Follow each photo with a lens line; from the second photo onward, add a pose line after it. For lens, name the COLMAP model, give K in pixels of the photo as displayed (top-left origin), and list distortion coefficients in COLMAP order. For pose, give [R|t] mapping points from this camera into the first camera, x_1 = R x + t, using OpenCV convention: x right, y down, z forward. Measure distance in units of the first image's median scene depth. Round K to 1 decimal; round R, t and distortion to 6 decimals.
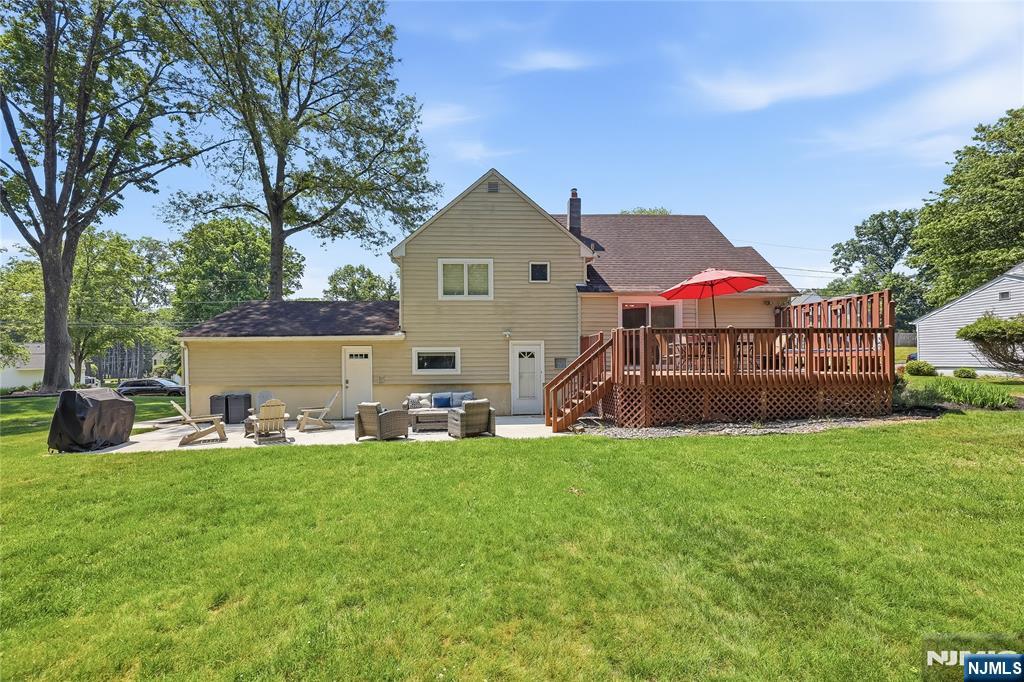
lens RADIAL K [[422.4, 0, 517.3], [0, 422.4, 359.6], [0, 0, 1]] dist [0.009486, 0.001029]
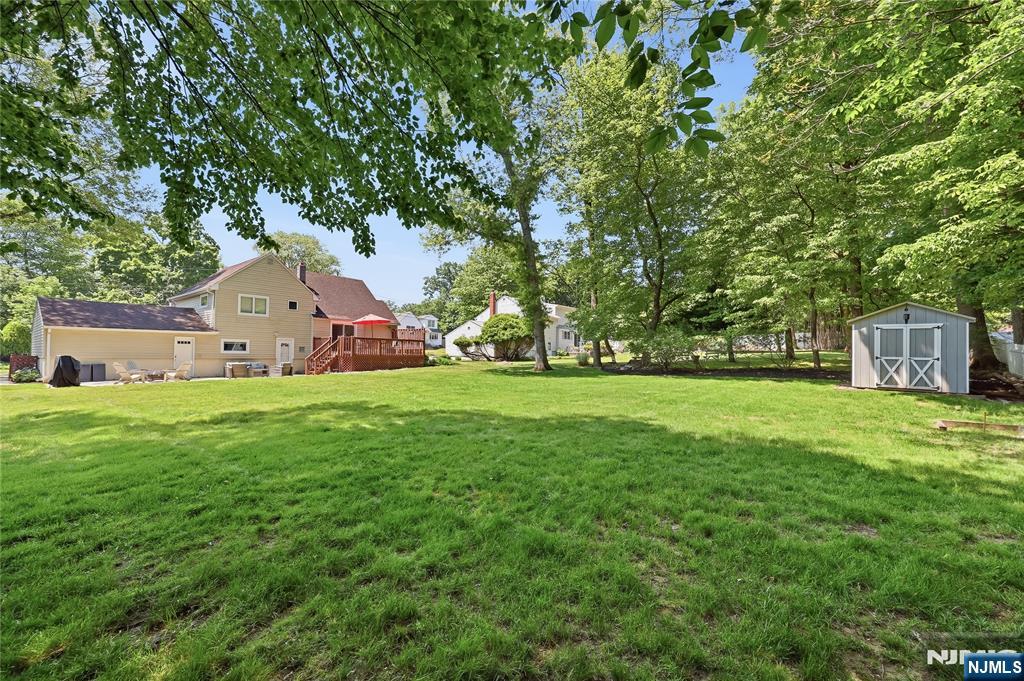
lens RADIAL K [[422.4, 0, 512.8], [0, 422.4, 346.7], [0, 0, 1]] dist [0.009486, 0.001029]
pose [[0.668163, 0.031123, 0.743364, -0.770366], [-0.013960, 0.999473, -0.029298, 0.042211], [-0.743884, 0.009199, 0.668245, -1.201358]]
